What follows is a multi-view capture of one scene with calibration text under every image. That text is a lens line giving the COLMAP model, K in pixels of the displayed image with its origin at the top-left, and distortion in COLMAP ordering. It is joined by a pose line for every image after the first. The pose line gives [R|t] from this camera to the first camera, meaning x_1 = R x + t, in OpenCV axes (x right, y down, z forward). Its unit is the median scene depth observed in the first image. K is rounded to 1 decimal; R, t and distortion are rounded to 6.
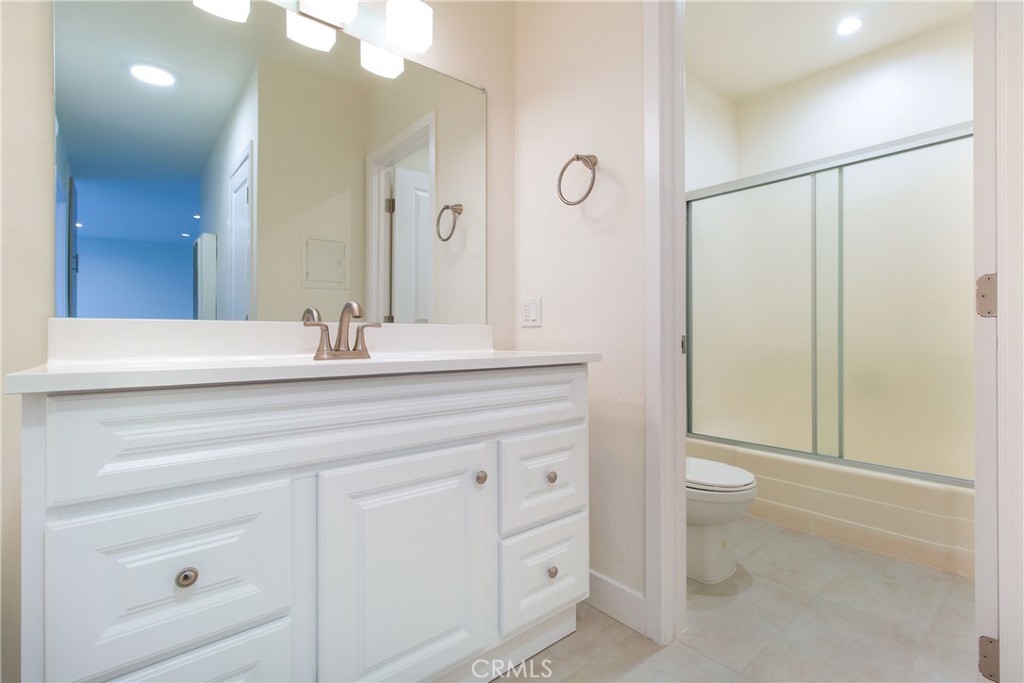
lens RADIAL K [[470.5, 0, 513.6], [0, 470.5, 336.3], [0, 0, 1]] dist [0.000586, -0.000667]
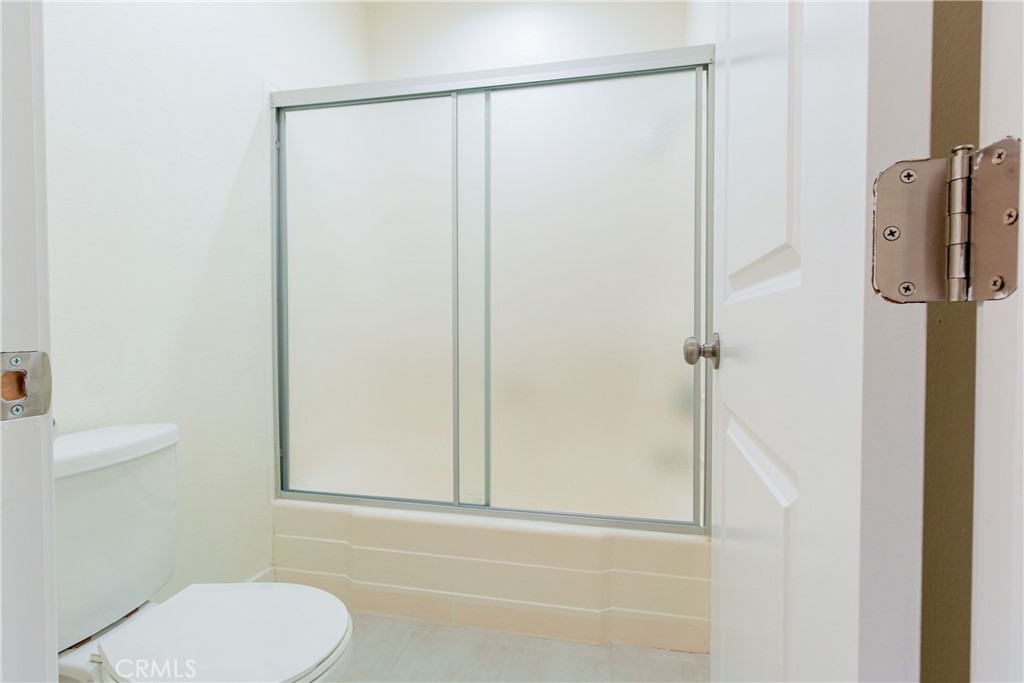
lens RADIAL K [[470.5, 0, 512.2], [0, 470.5, 335.5], [0, 0, 1]] dist [0.000586, -0.000667]
pose [[0.787702, -0.013562, 0.615907, 0.284131], [-0.001607, 0.999709, 0.024068, -0.013435], [-0.616054, -0.019948, 0.787451, 0.413485]]
